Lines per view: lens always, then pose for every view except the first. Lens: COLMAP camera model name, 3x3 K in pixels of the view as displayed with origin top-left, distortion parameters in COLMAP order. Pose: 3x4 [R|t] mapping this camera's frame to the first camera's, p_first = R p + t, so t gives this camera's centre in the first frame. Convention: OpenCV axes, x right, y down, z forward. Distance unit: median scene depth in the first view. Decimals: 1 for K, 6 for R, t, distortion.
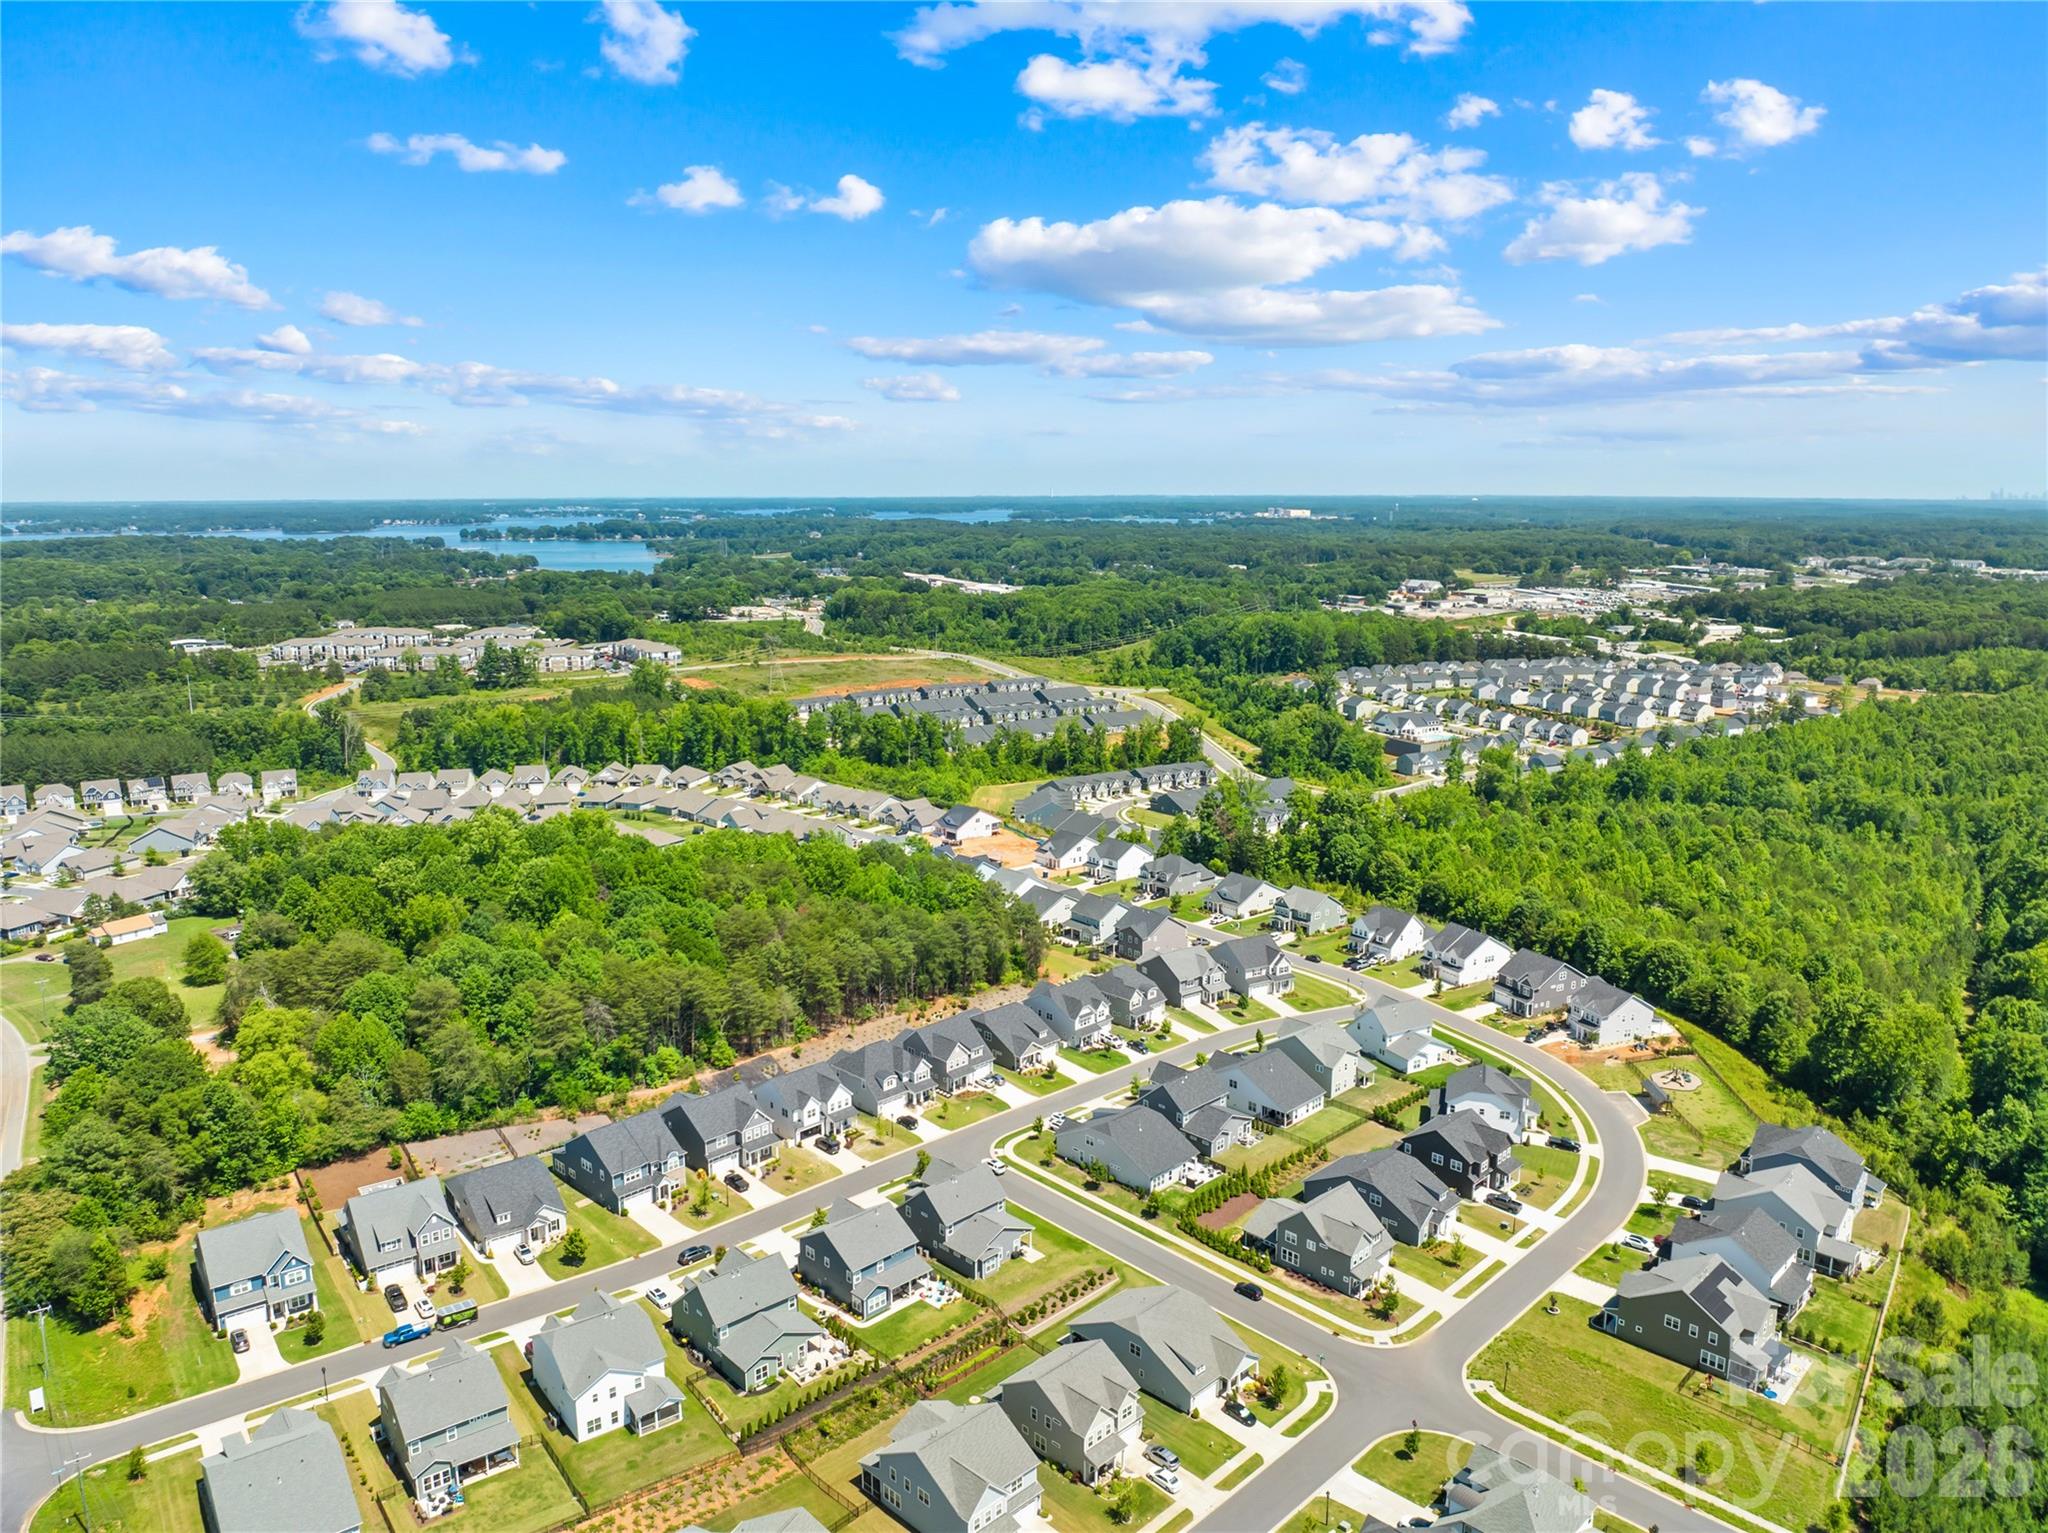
lens RADIAL K [[1428.0, 0, 1026.6], [0, 1428.0, 764.4], [0, 0, 1]] dist [-0.046062, 0.014369]
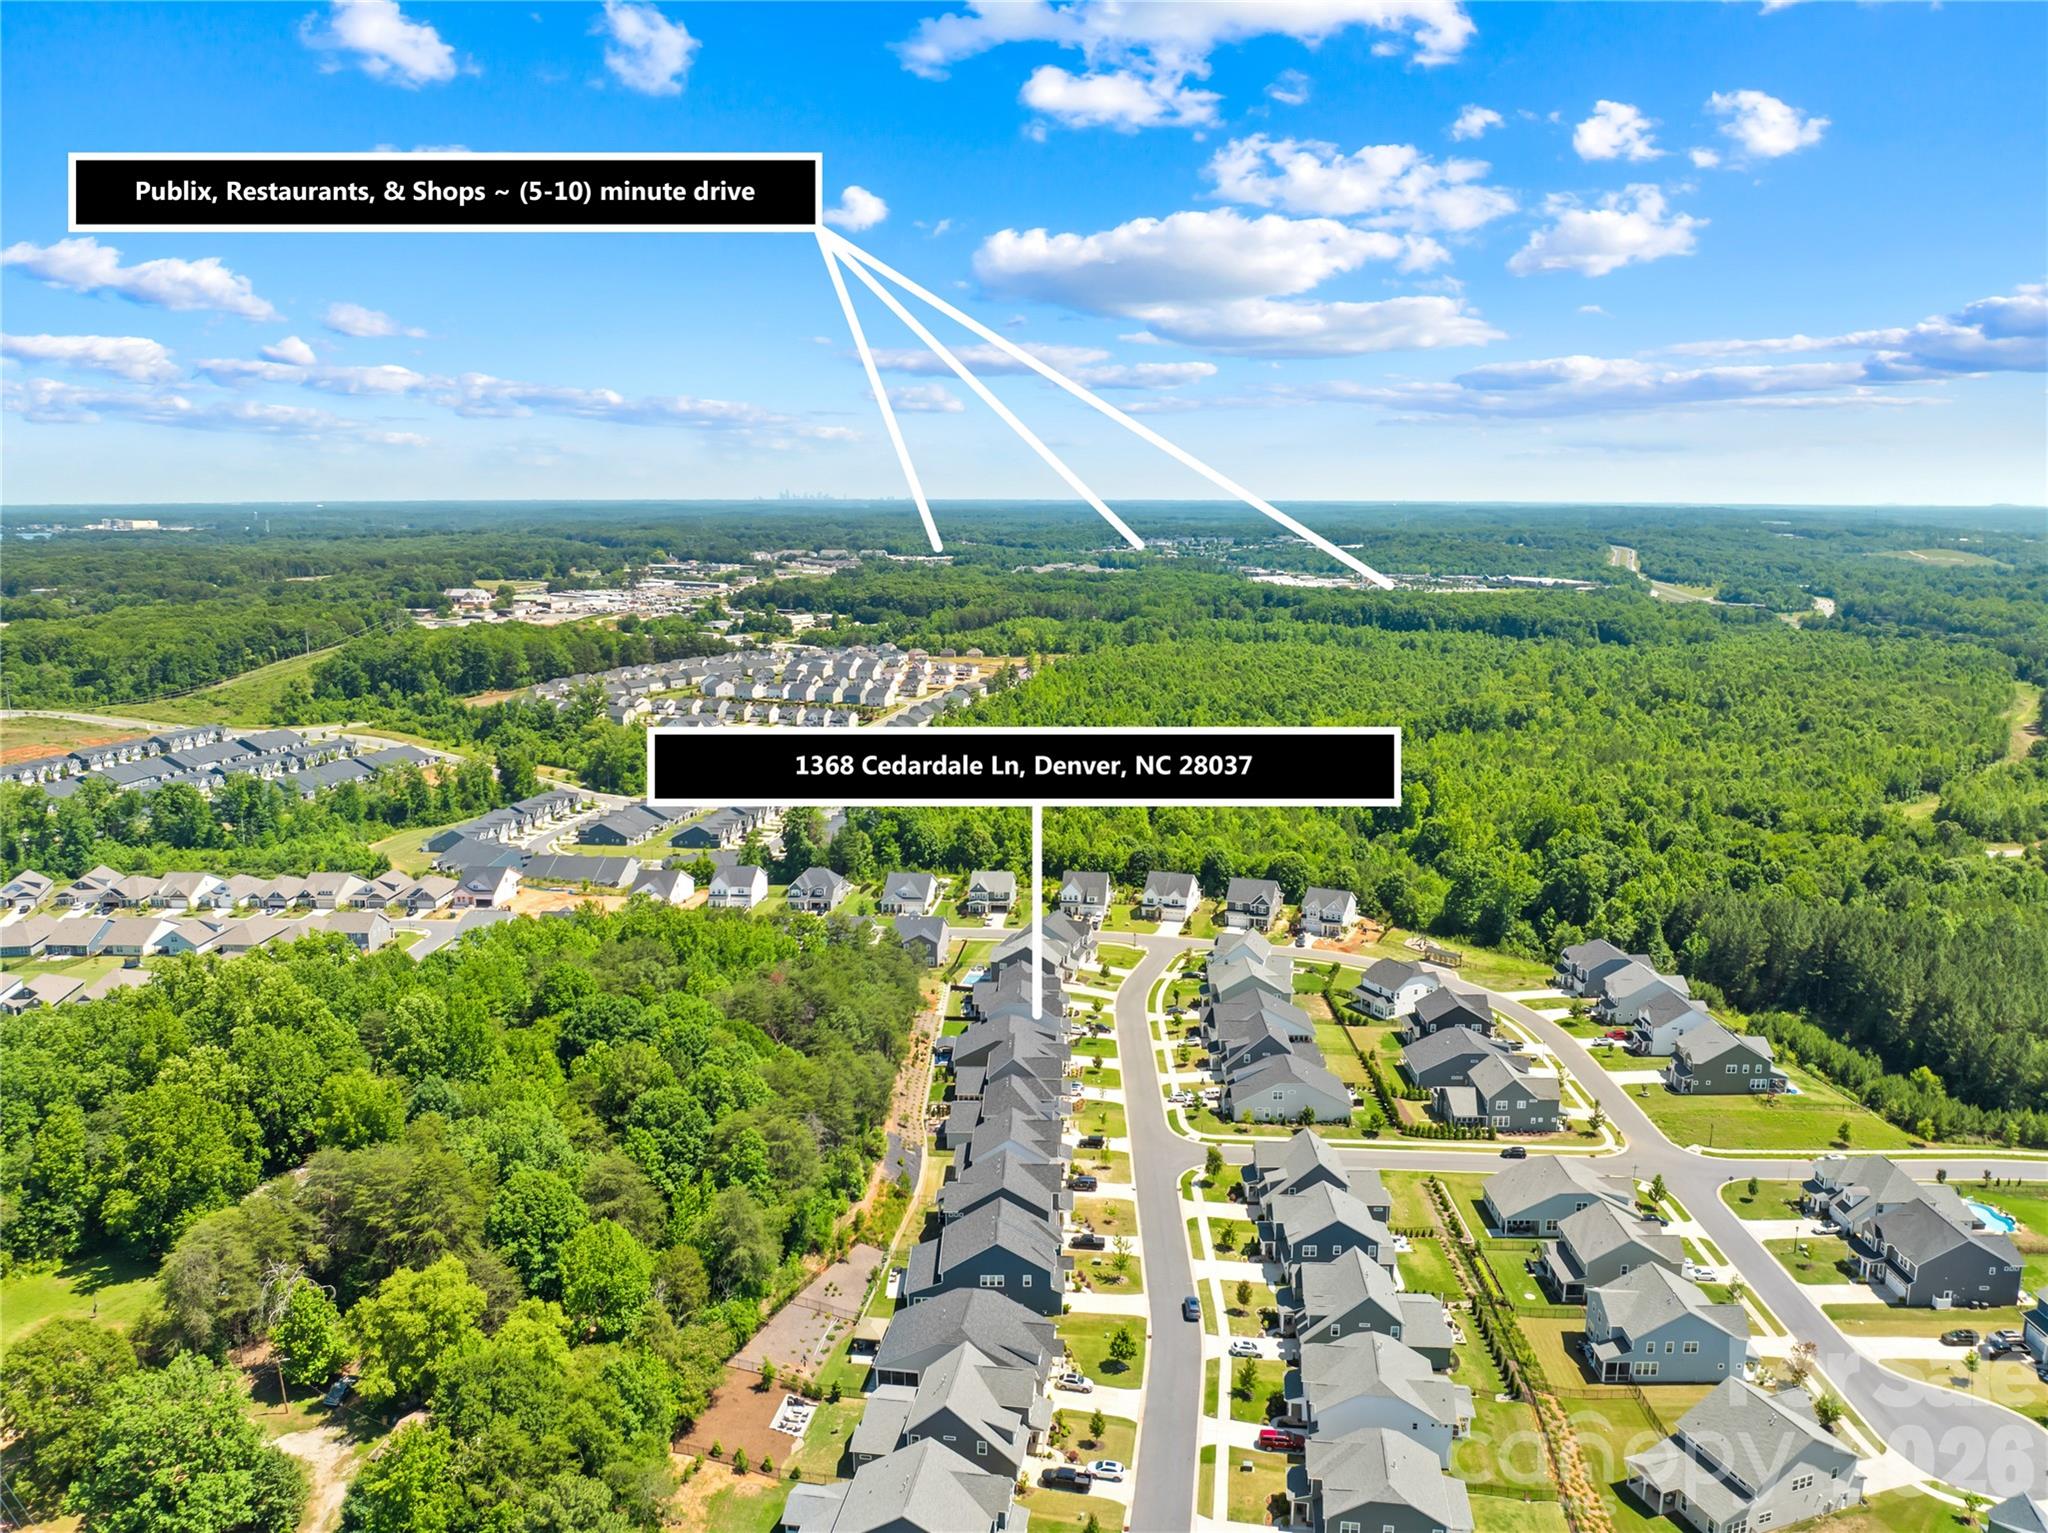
lens RADIAL K [[1428.0, 0, 1031.4], [0, 1428.0, 779.0], [0, 0, 1]] dist [-0.046062, 0.014369]
pose [[0.718595, -0.135144, 0.682171, -0.711451], [0.130350, 0.989725, 0.058763, -0.054995], [-0.683103, 0.046694, 0.728828, 0.294649]]
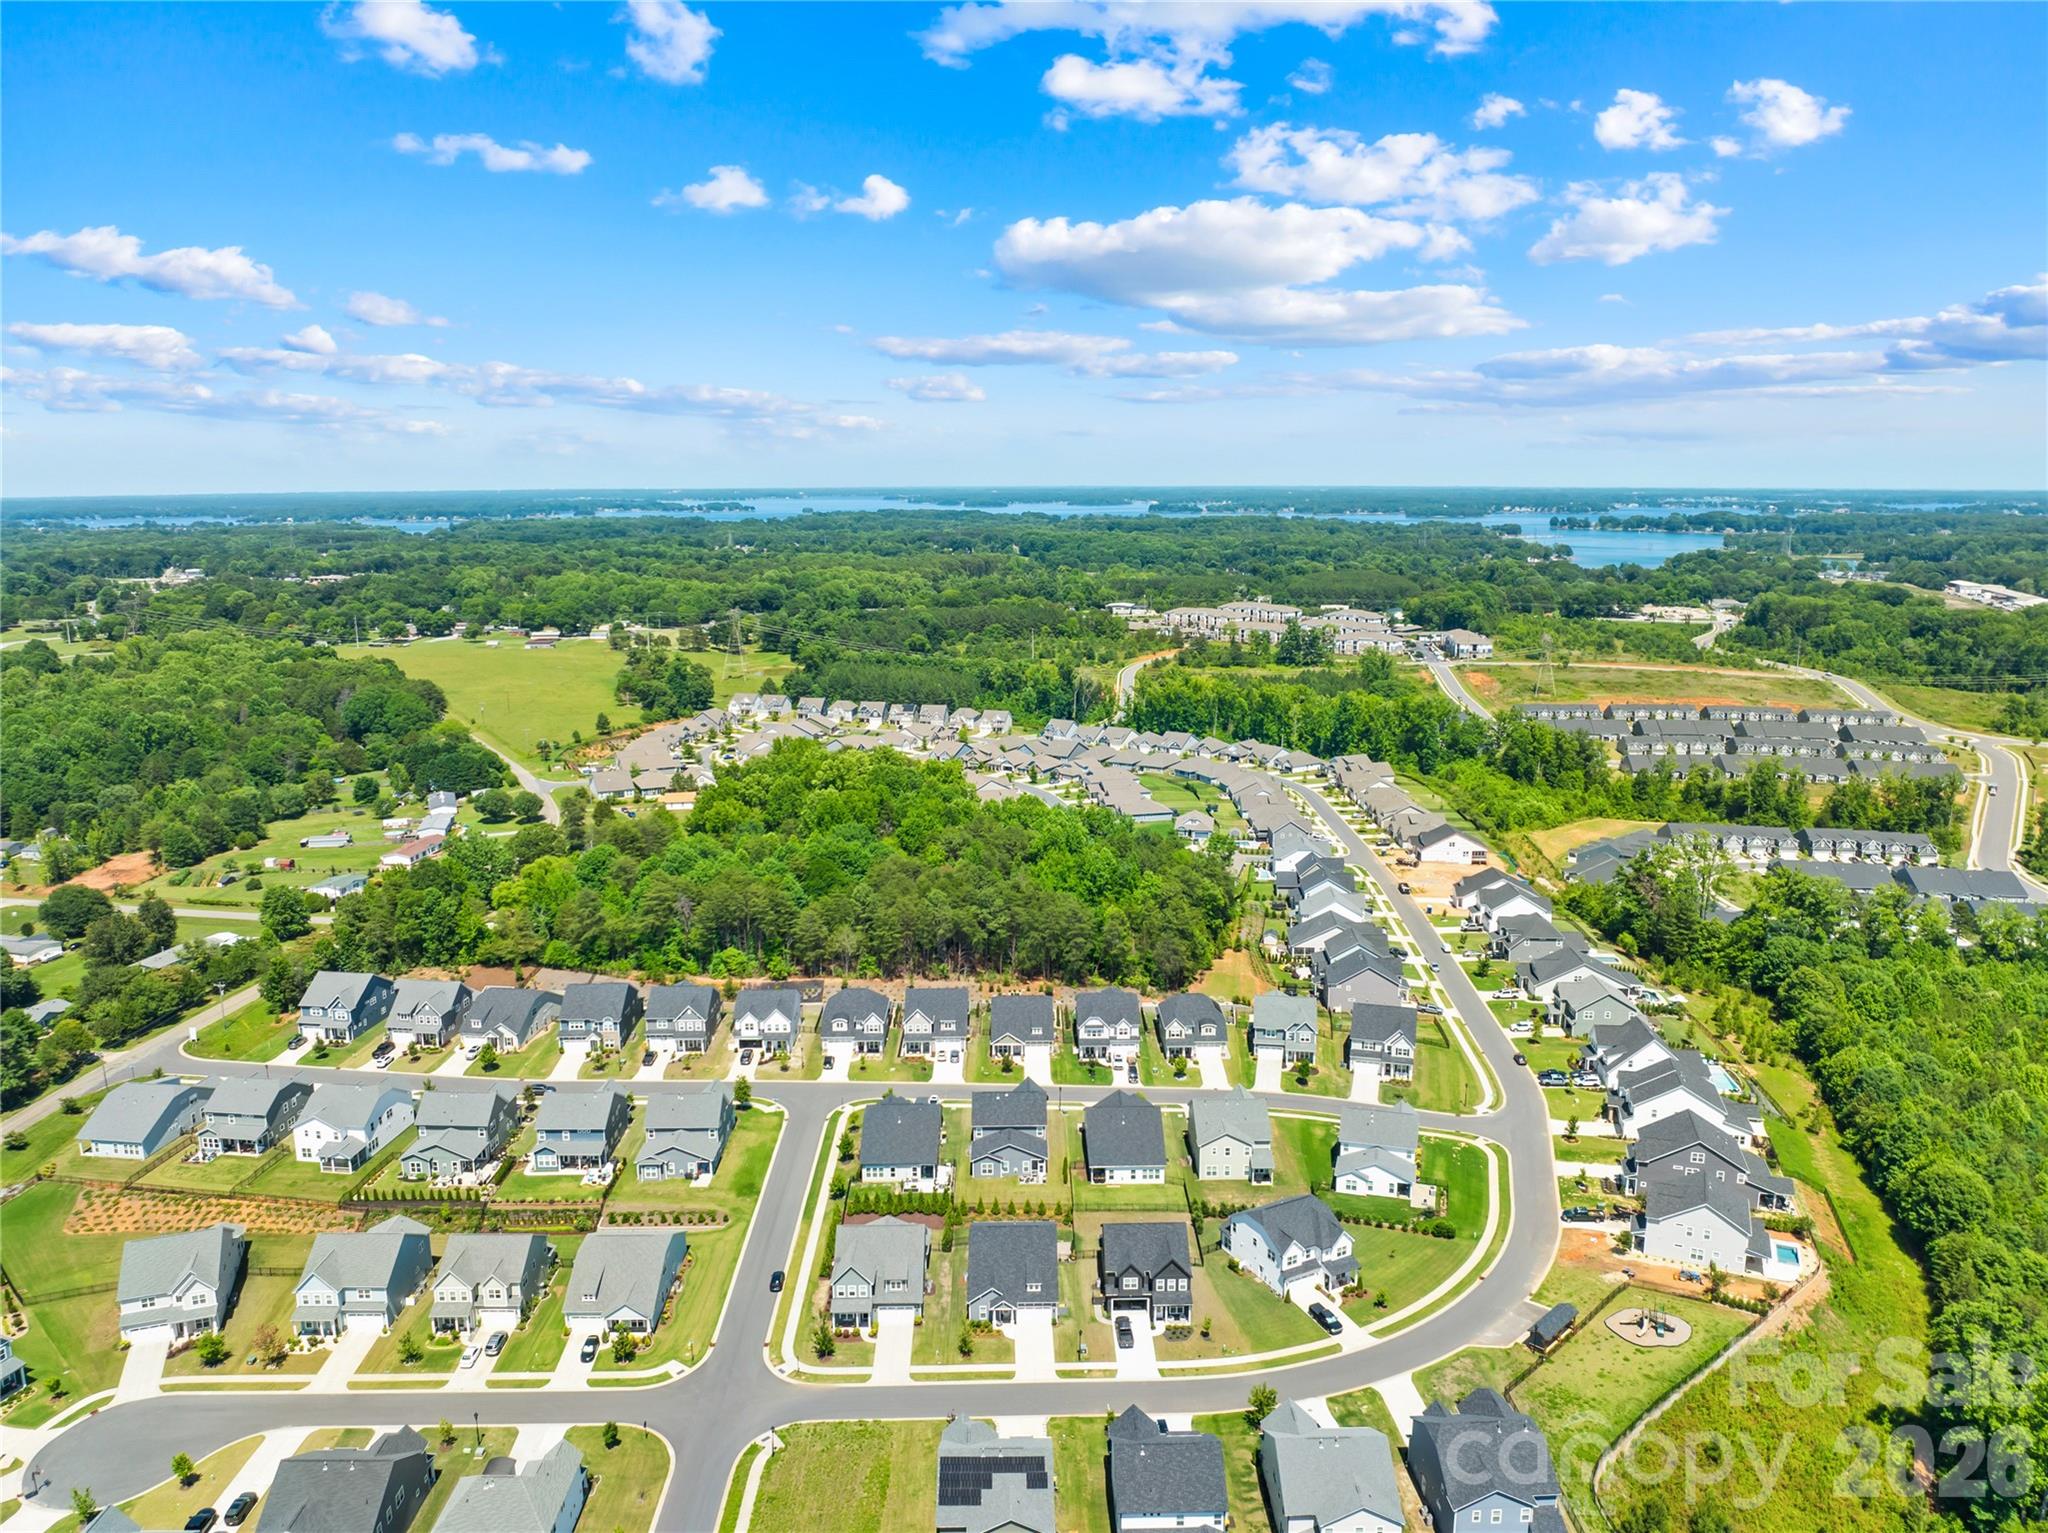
lens RADIAL K [[1428.0, 0, 1043.9], [0, 1428.0, 754.3], [0, 0, 1]] dist [-0.046062, 0.014369]
pose [[0.721375, 0.128753, -0.680471, 0.611284], [-0.128075, 0.990420, 0.051625, -0.049078], [0.680599, 0.049910, 0.730954, 0.246988]]
